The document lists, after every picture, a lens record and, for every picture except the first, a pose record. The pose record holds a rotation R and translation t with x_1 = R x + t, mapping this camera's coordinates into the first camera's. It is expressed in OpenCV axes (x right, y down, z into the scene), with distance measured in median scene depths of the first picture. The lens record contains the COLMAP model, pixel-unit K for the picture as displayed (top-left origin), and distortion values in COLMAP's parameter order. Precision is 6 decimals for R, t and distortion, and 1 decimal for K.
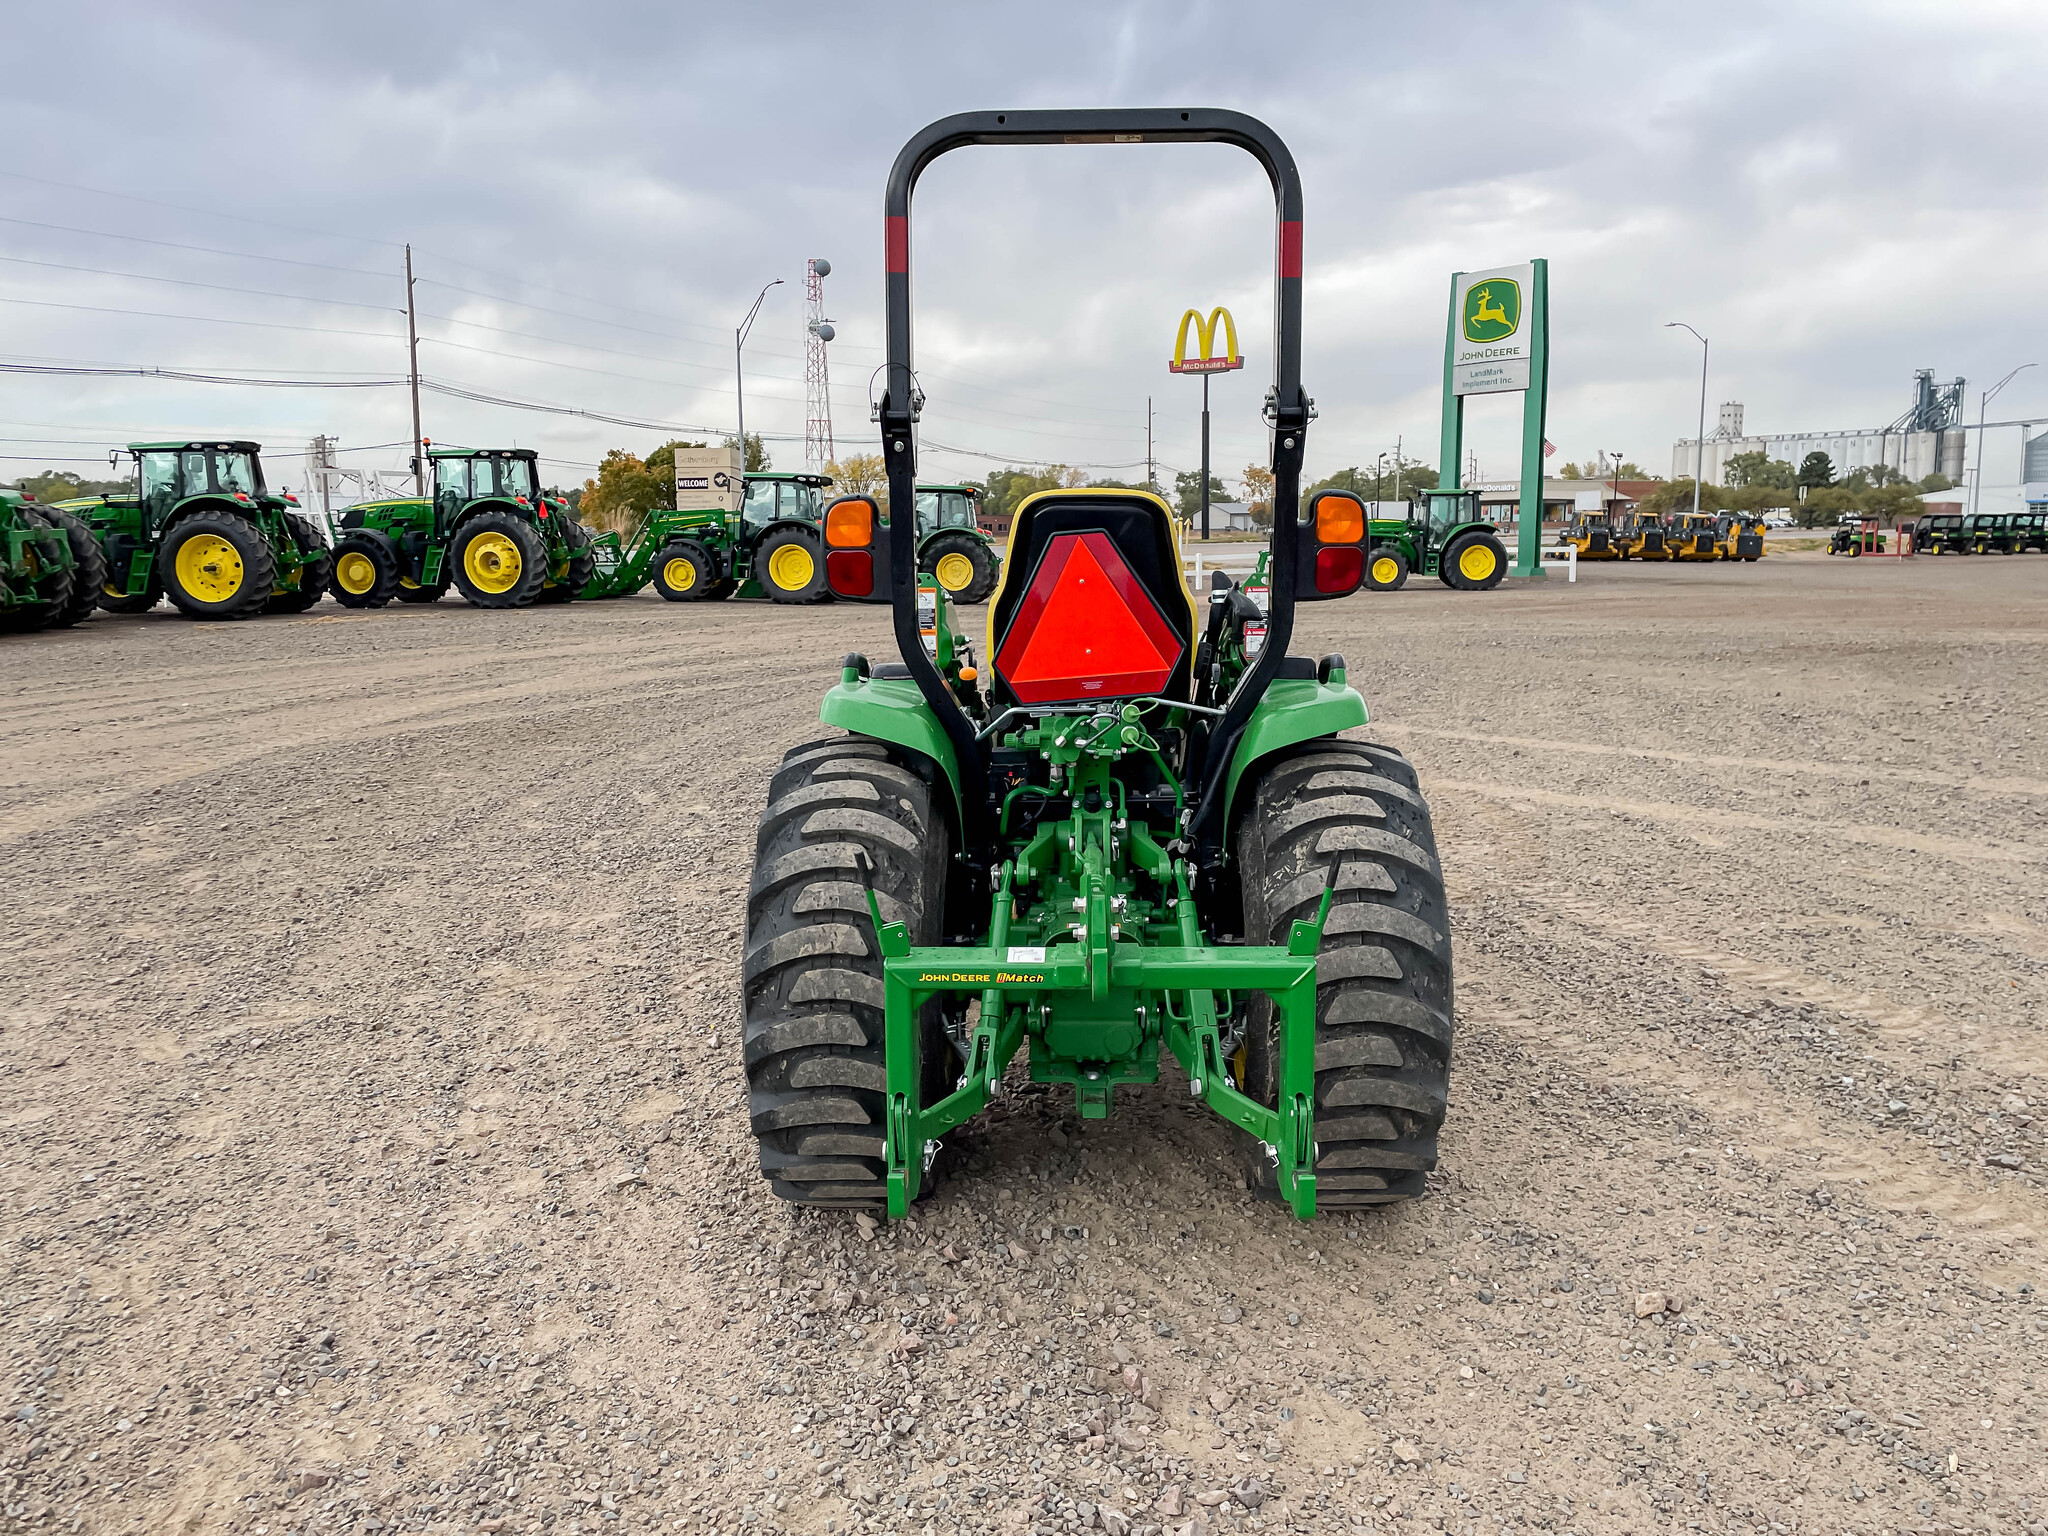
lens RADIAL K [[1536.6, 0, 1029.7], [0, 1536.6, 754.3], [0, 0, 1]] dist [0.087626, -0.109394]
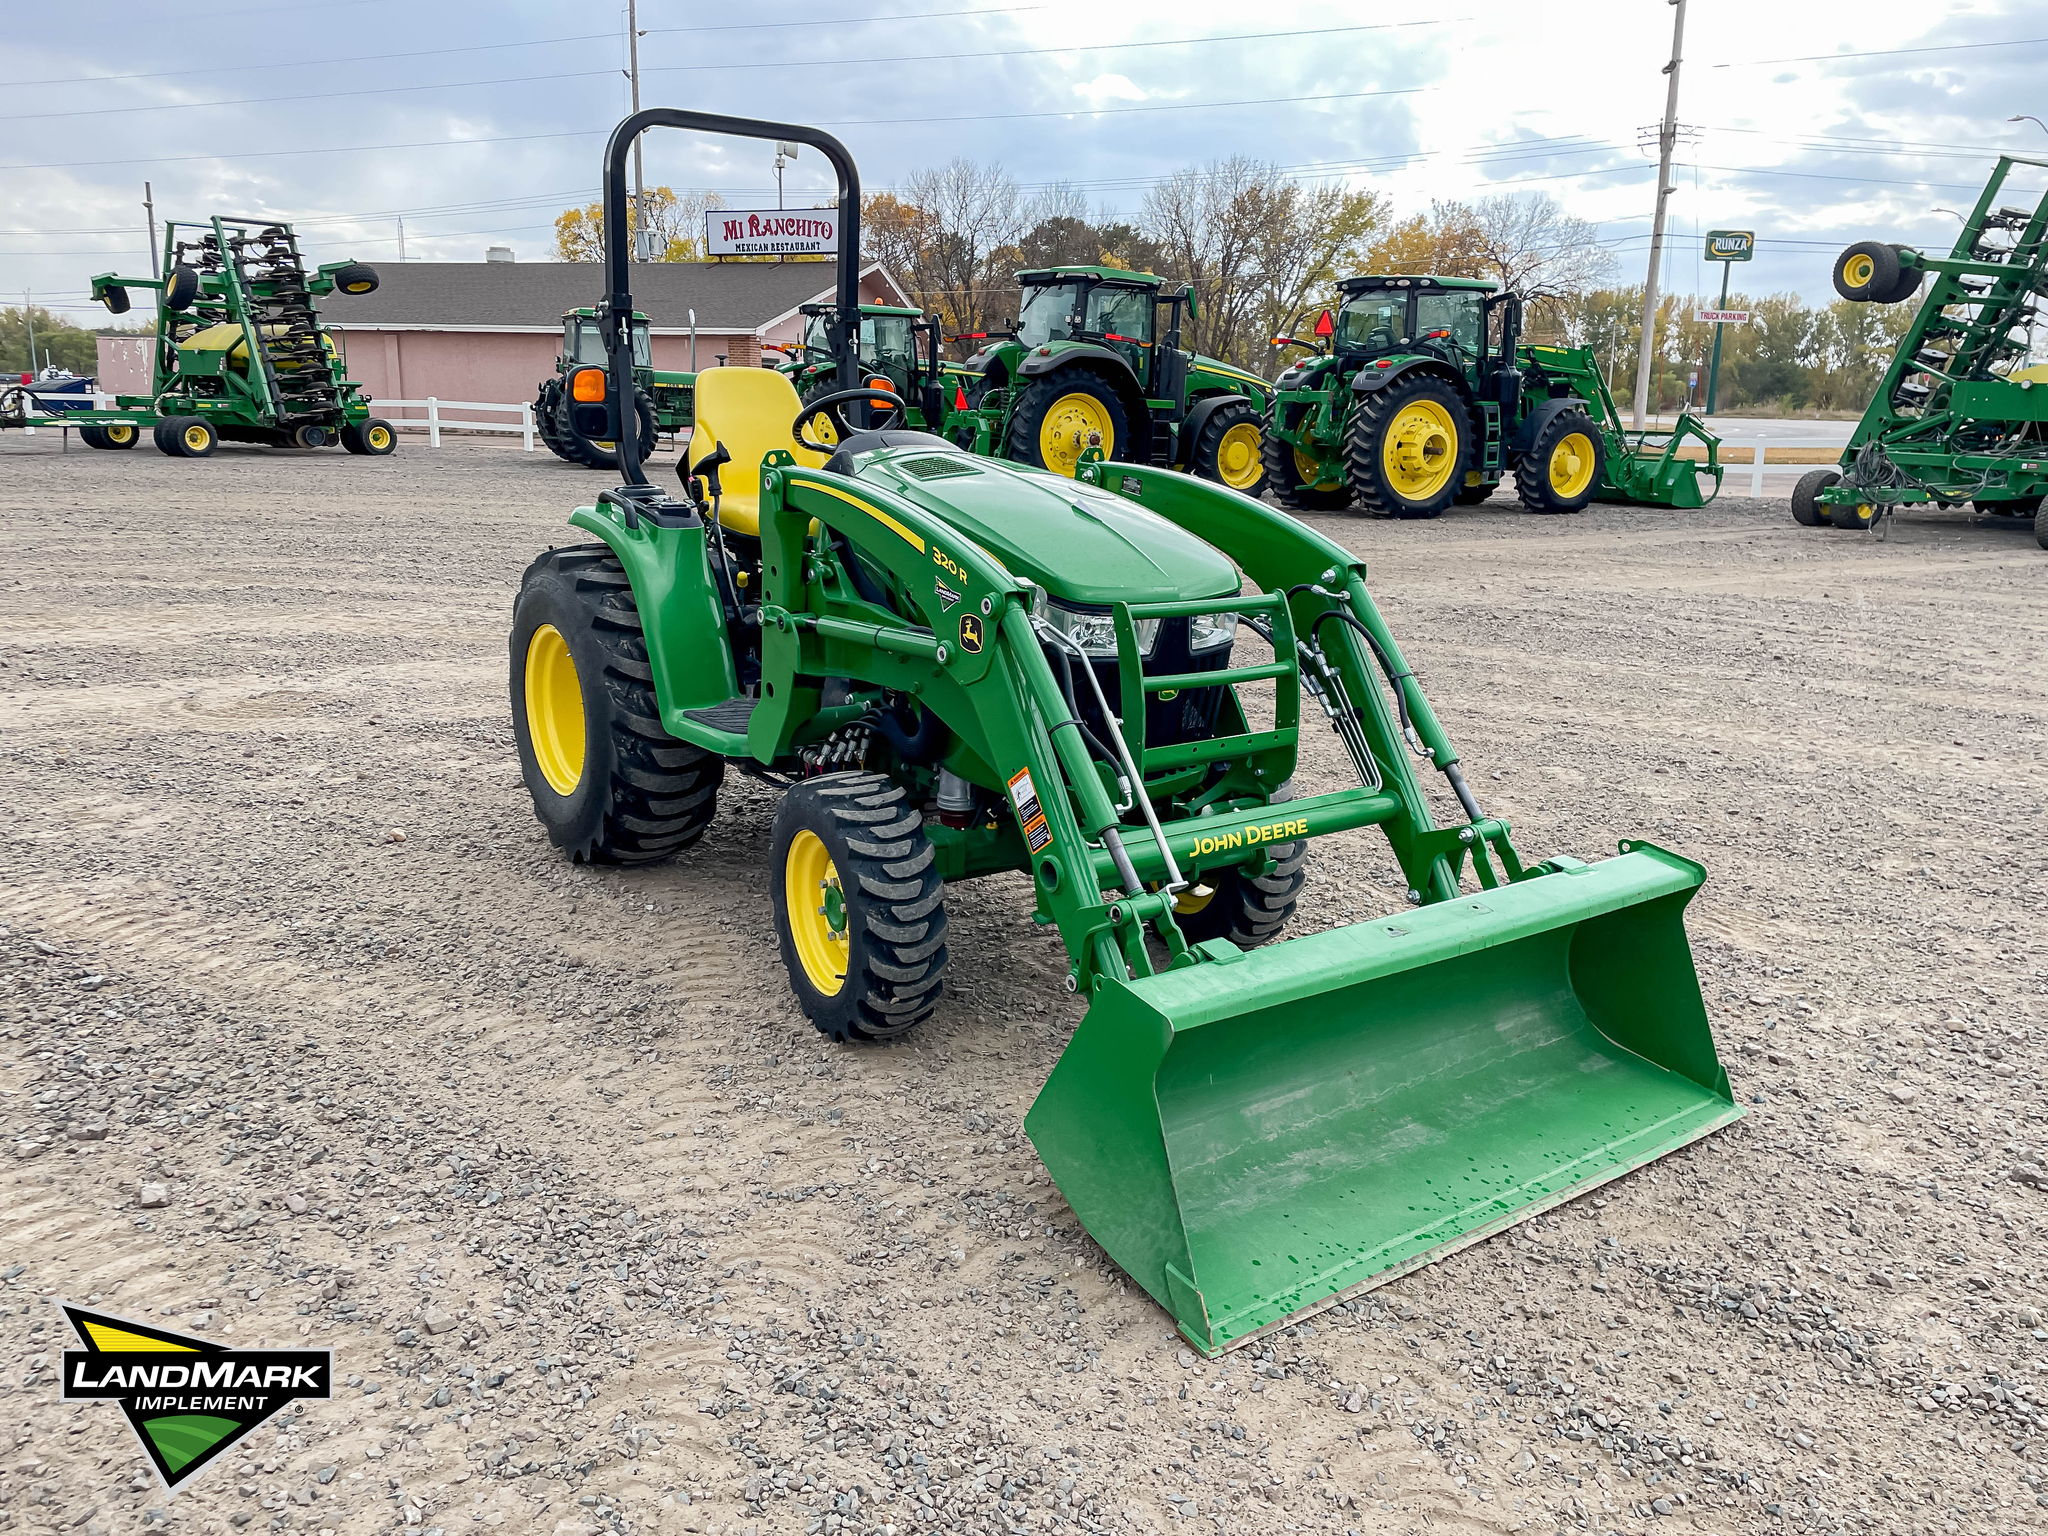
lens RADIAL K [[1536.6, 0, 1036.4], [0, 1536.6, 735.8], [0, 0, 1]] dist [0.087626, -0.109394]
pose [[-0.792997, 0.121472, -0.596993, 0.626180], [-0.100883, 0.940210, 0.325312, -0.289493], [0.600815, 0.318198, -0.733329, 1.952277]]
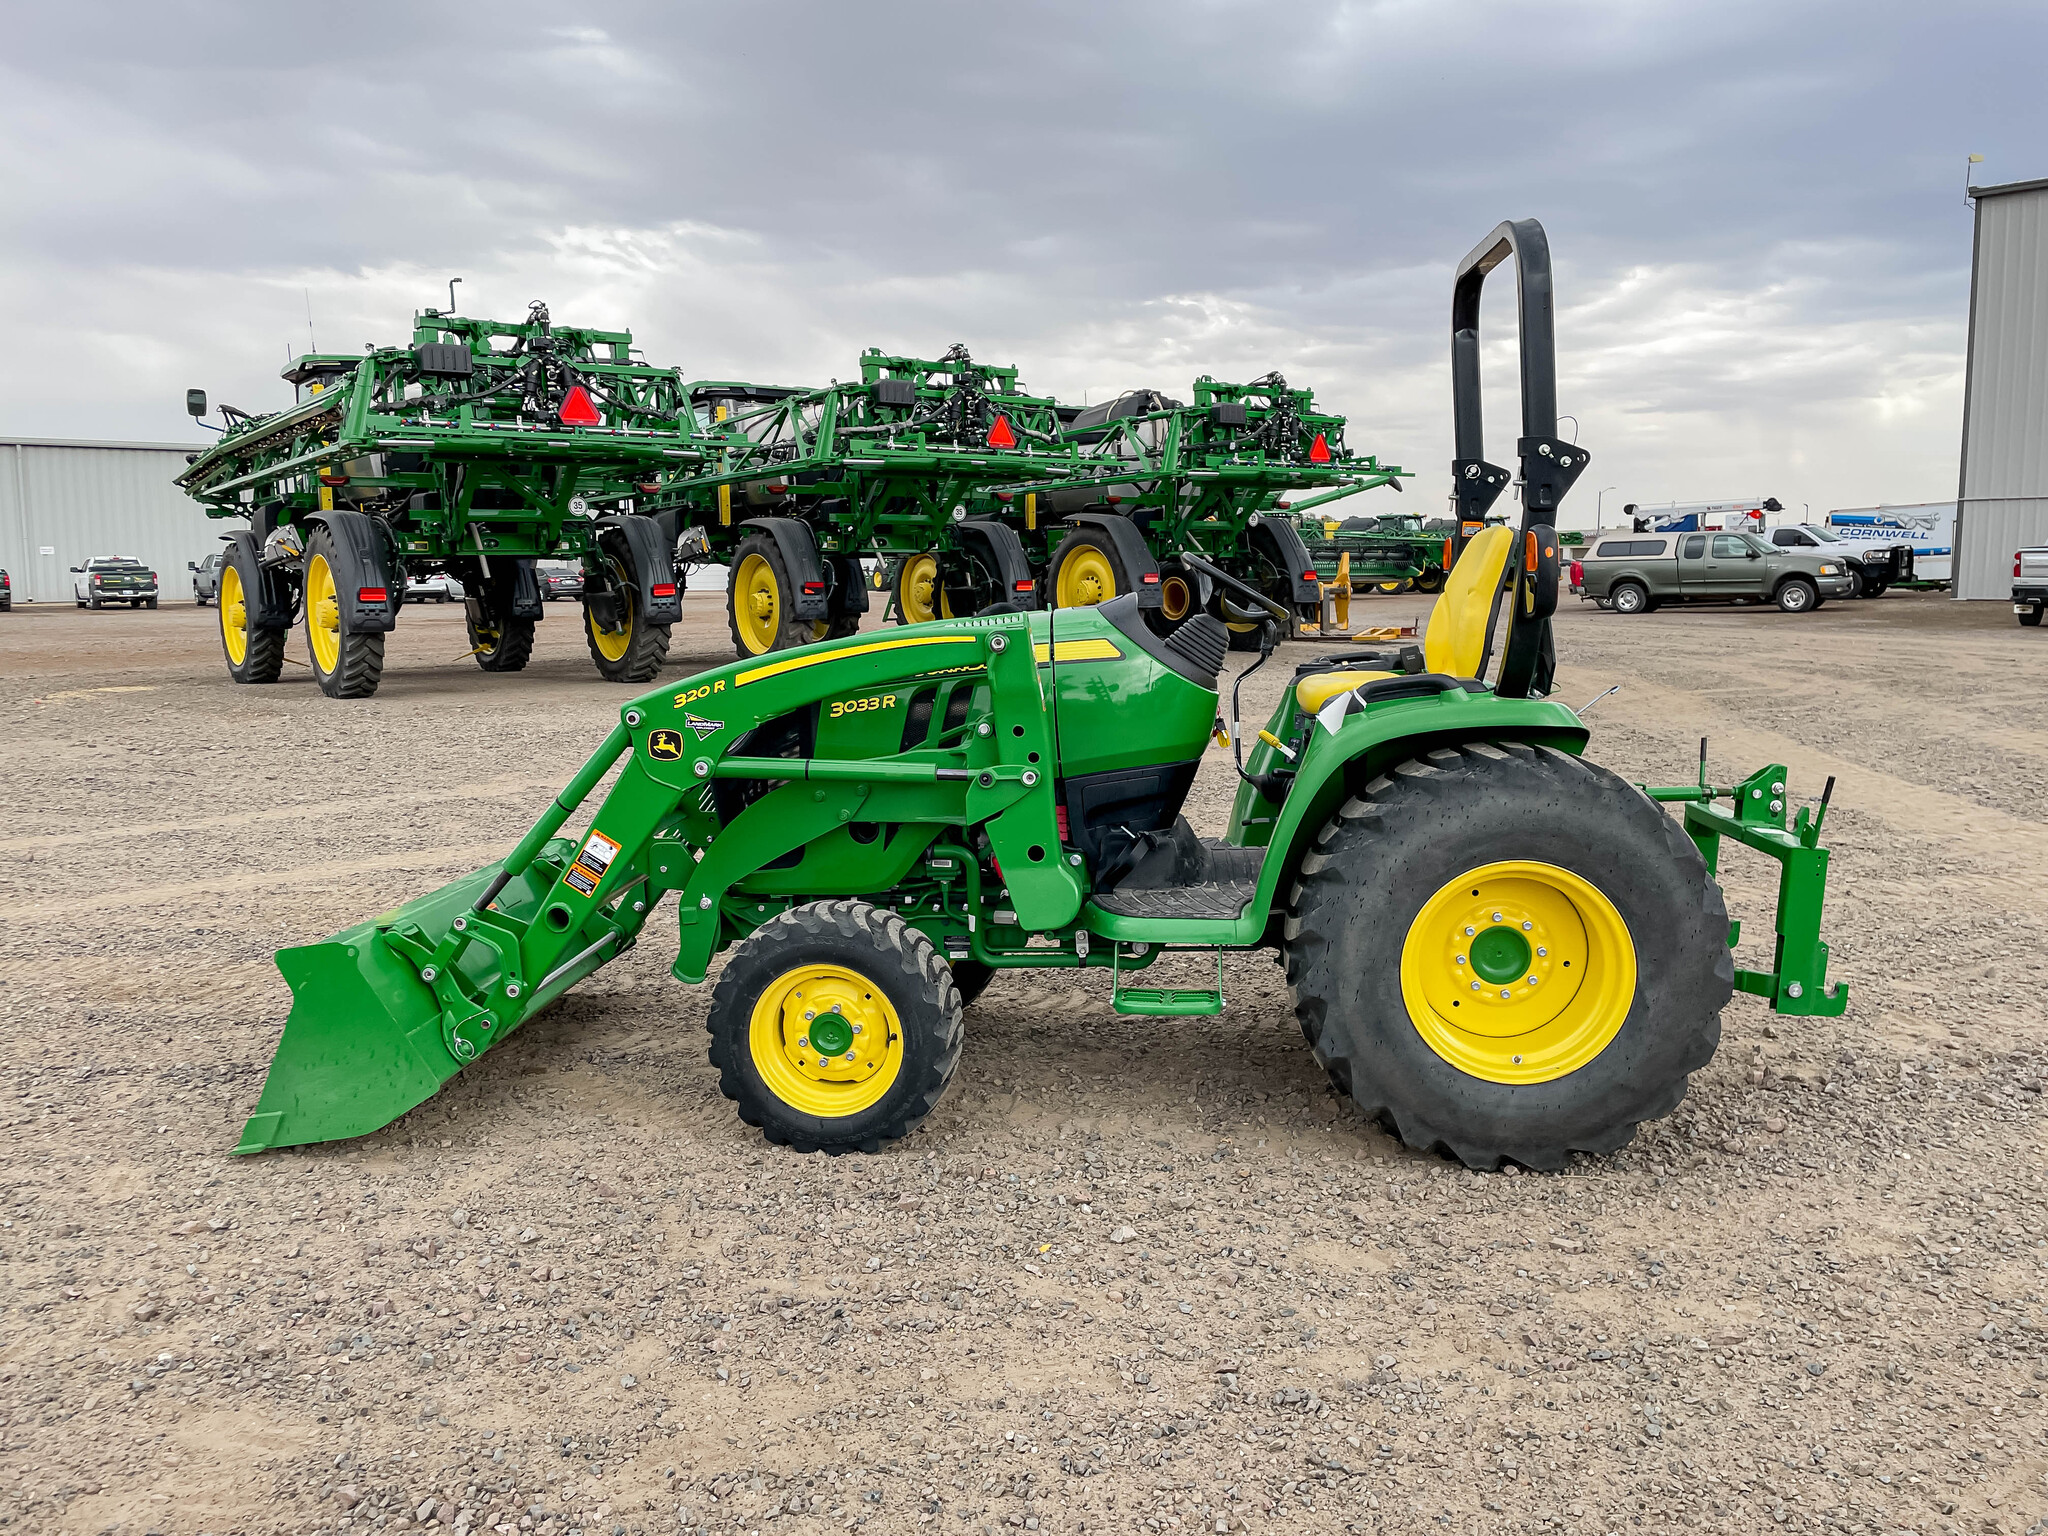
lens RADIAL K [[1536.6, 0, 1046.5], [0, 1536.6, 735.5], [0, 0, 1]] dist [0.087626, -0.109394]
pose [[0.034057, -0.104458, 0.993946, -1.029820], [0.147624, 0.984140, 0.098369, -0.147460], [-0.988457, 0.143380, 0.048938, 1.067214]]
